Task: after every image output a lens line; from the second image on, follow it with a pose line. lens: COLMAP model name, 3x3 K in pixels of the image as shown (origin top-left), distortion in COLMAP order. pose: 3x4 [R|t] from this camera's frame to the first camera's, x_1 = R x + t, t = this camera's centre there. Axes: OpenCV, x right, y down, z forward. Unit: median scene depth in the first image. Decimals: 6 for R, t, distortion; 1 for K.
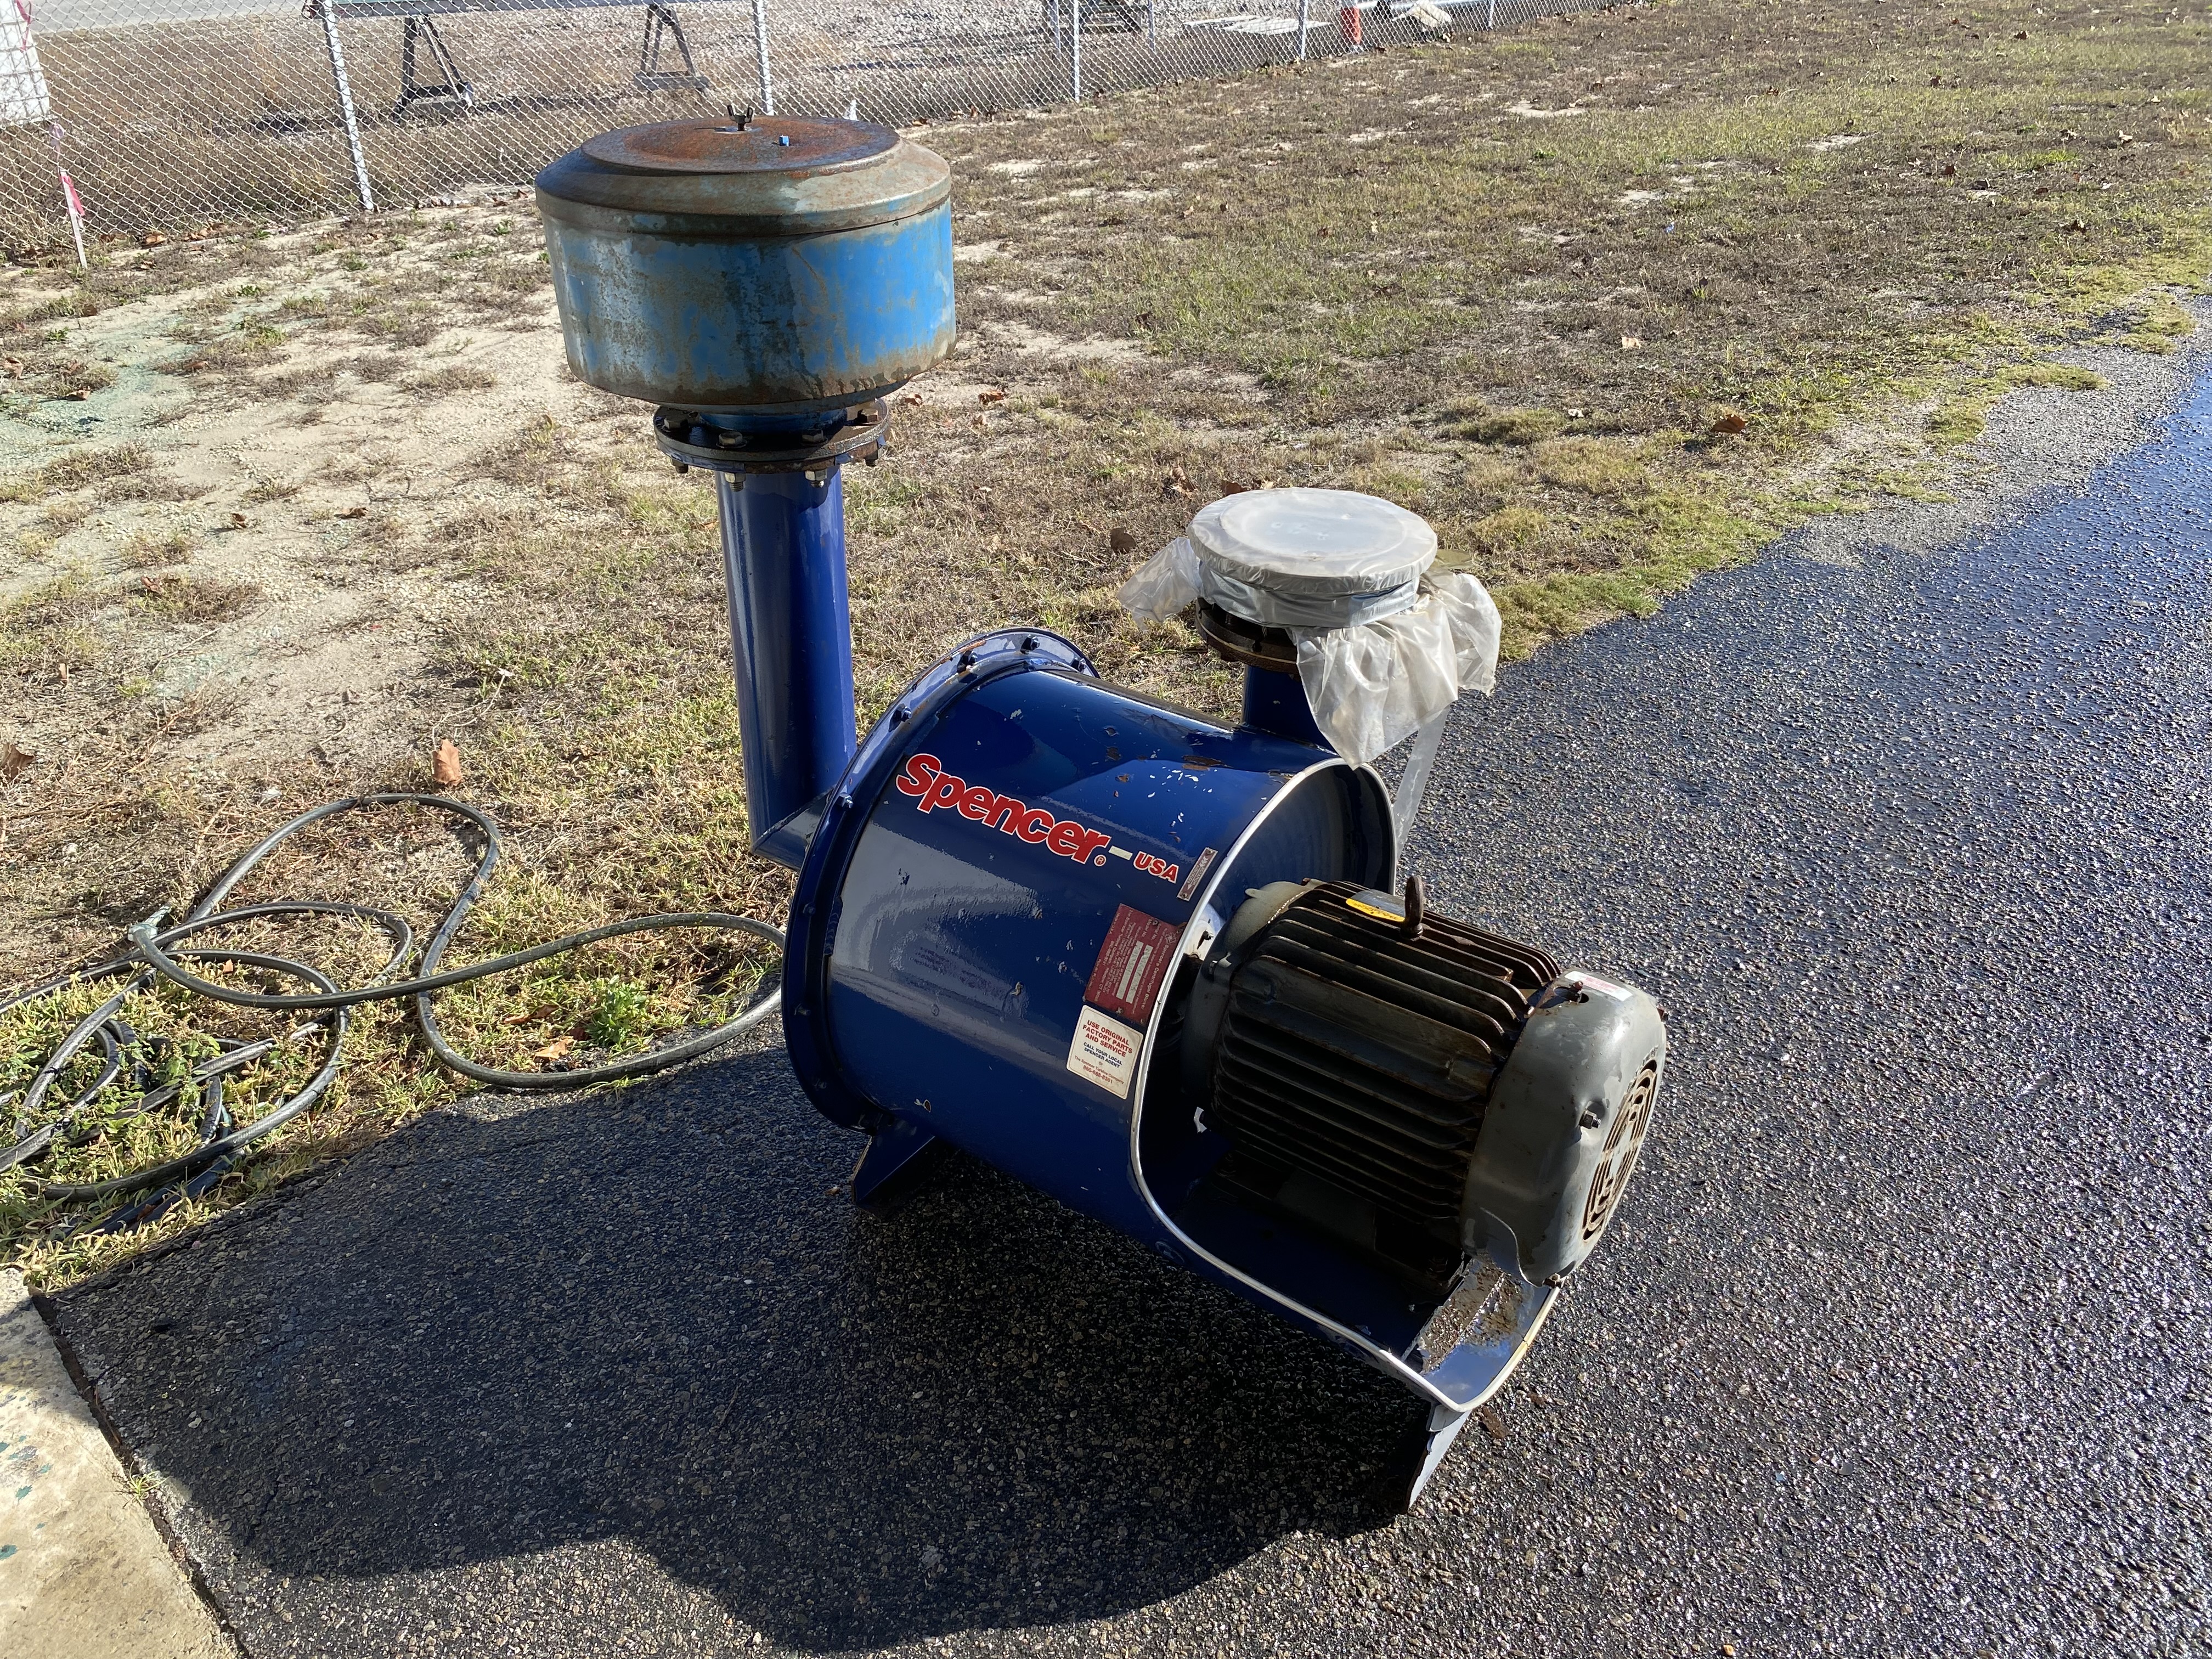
lens RADIAL K [[1697.0, 0, 1103.7], [0, 1697.0, 825.1], [0, 0, 1]] dist [0.003512, -0.016181]
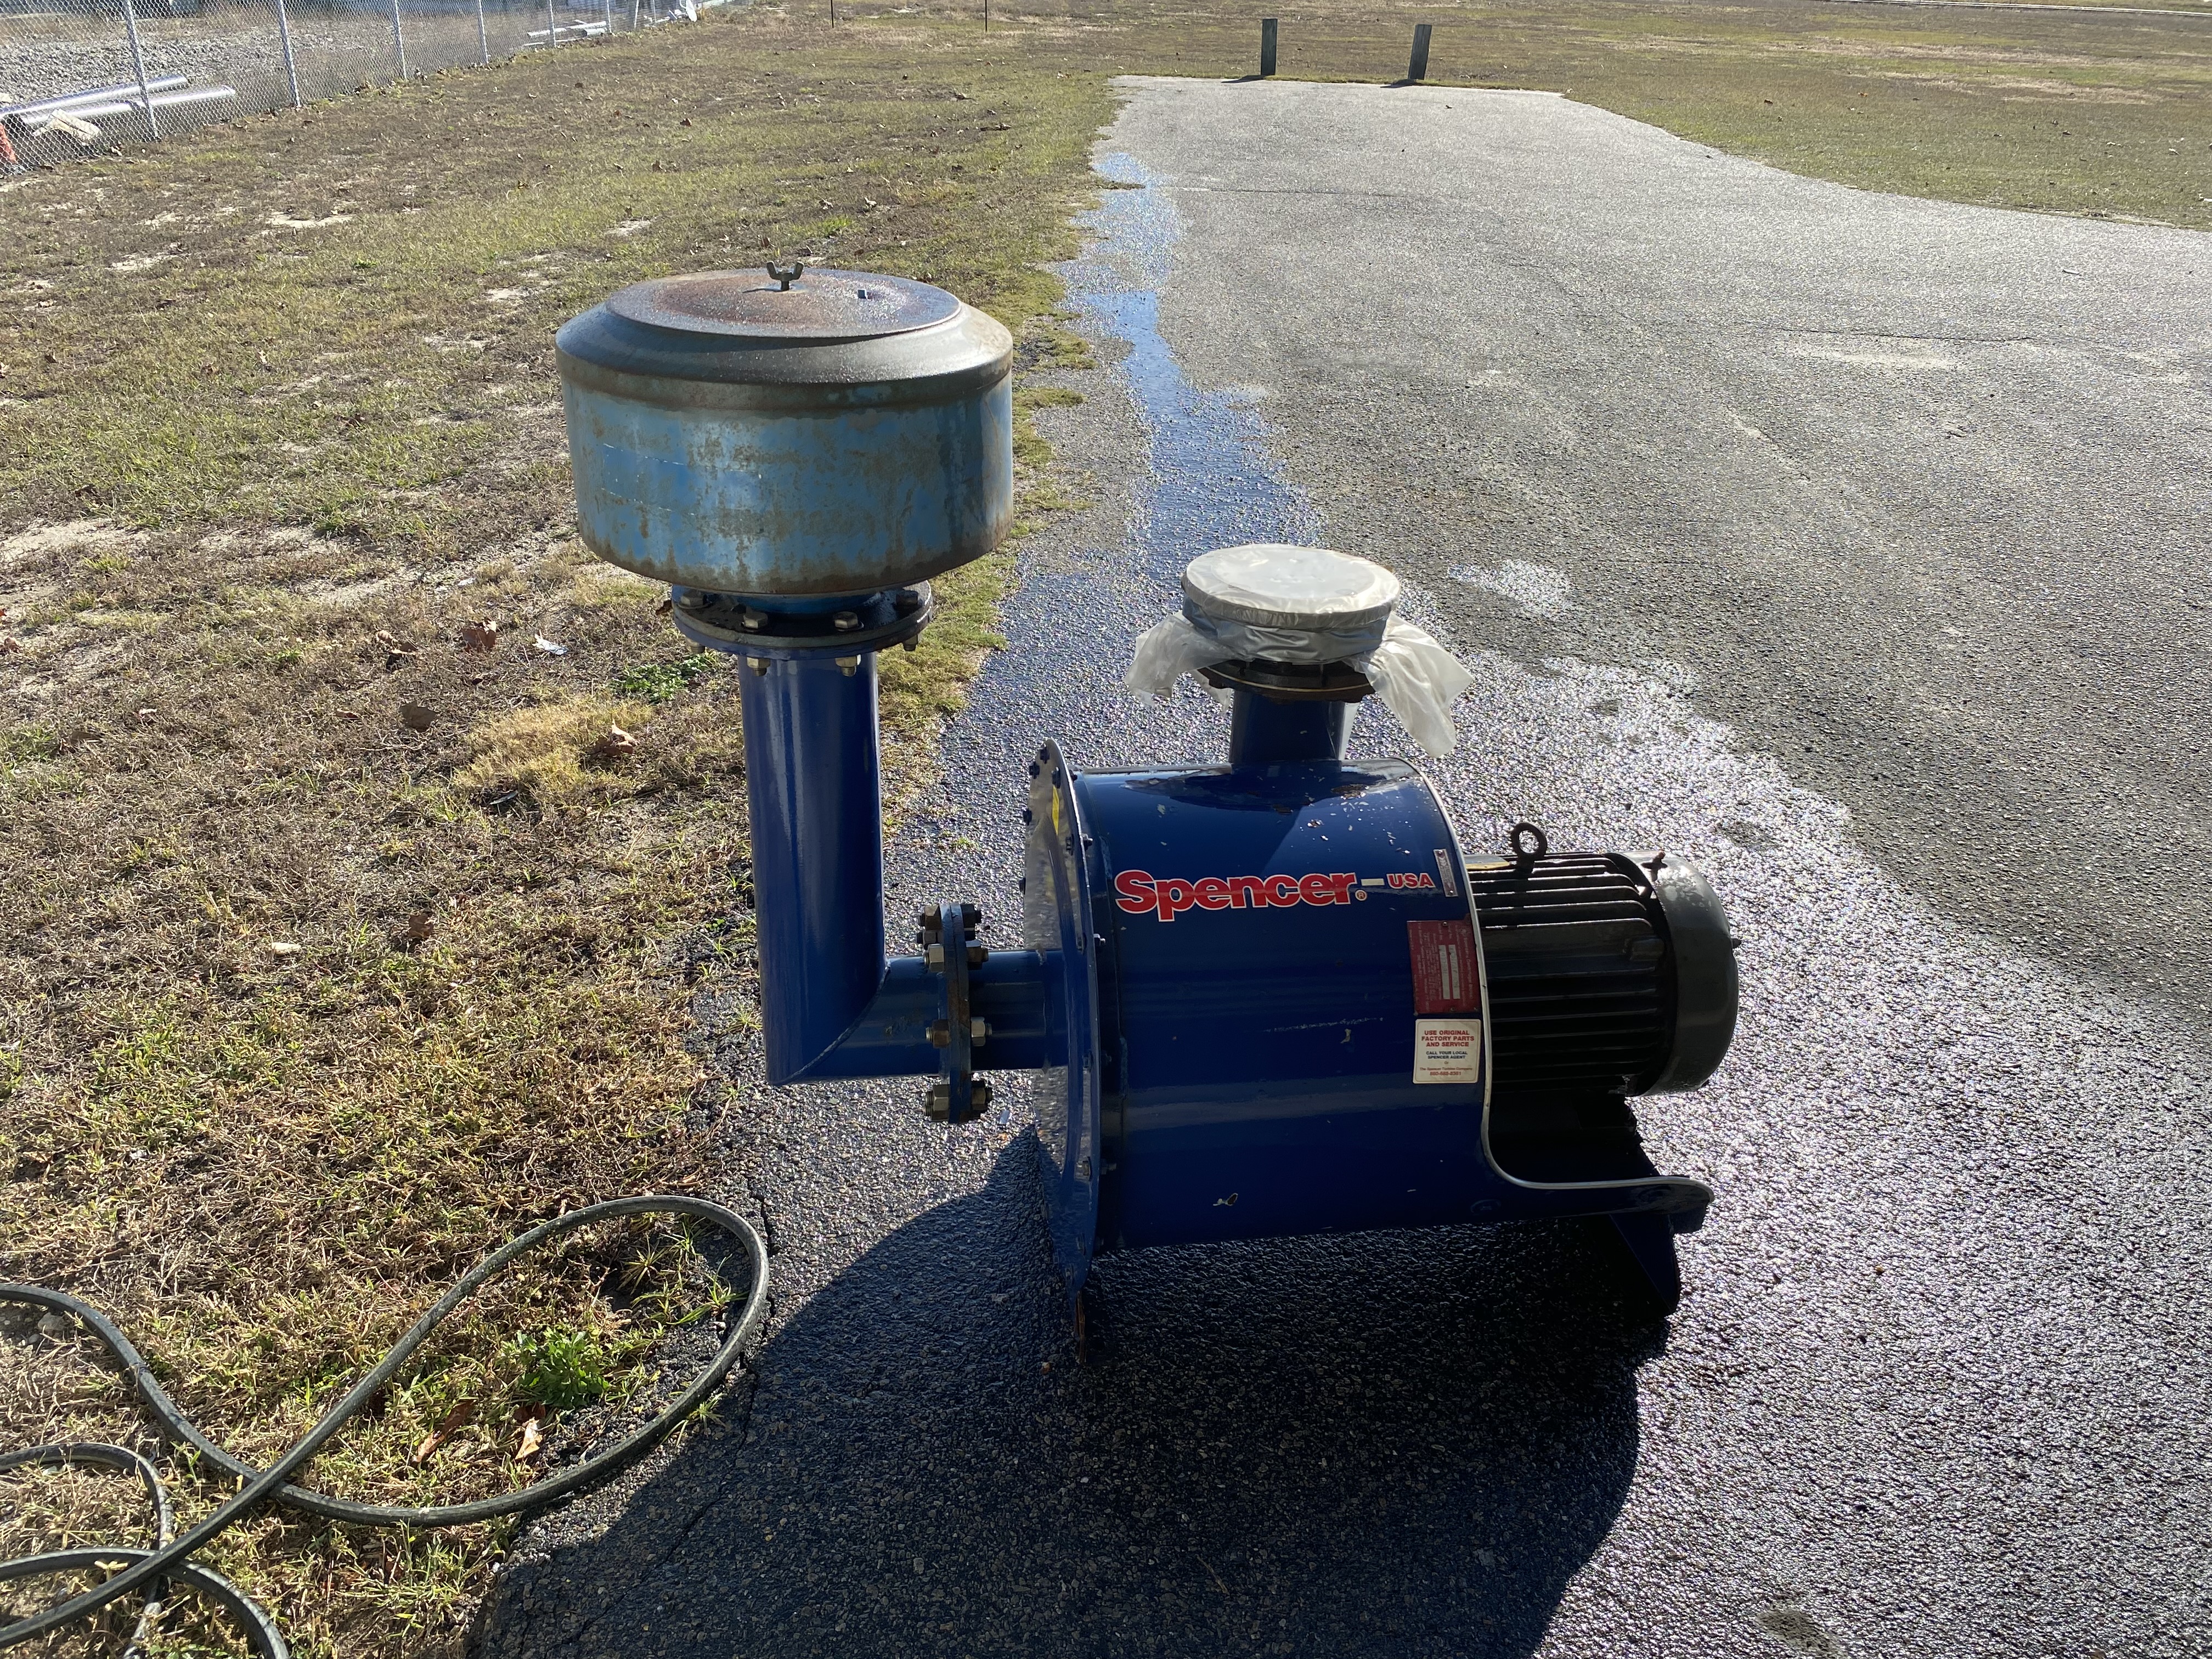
lens RADIAL K [[1697.0, 0, 1102.6], [0, 1697.0, 835.0], [0, 0, 1]] dist [0.003512, -0.016181]
pose [[0.706503, -0.305725, 0.638268, -0.720888], [0.331512, 0.939776, 0.083193, -0.145665], [-0.625263, 0.152818, 0.765306, 0.233779]]
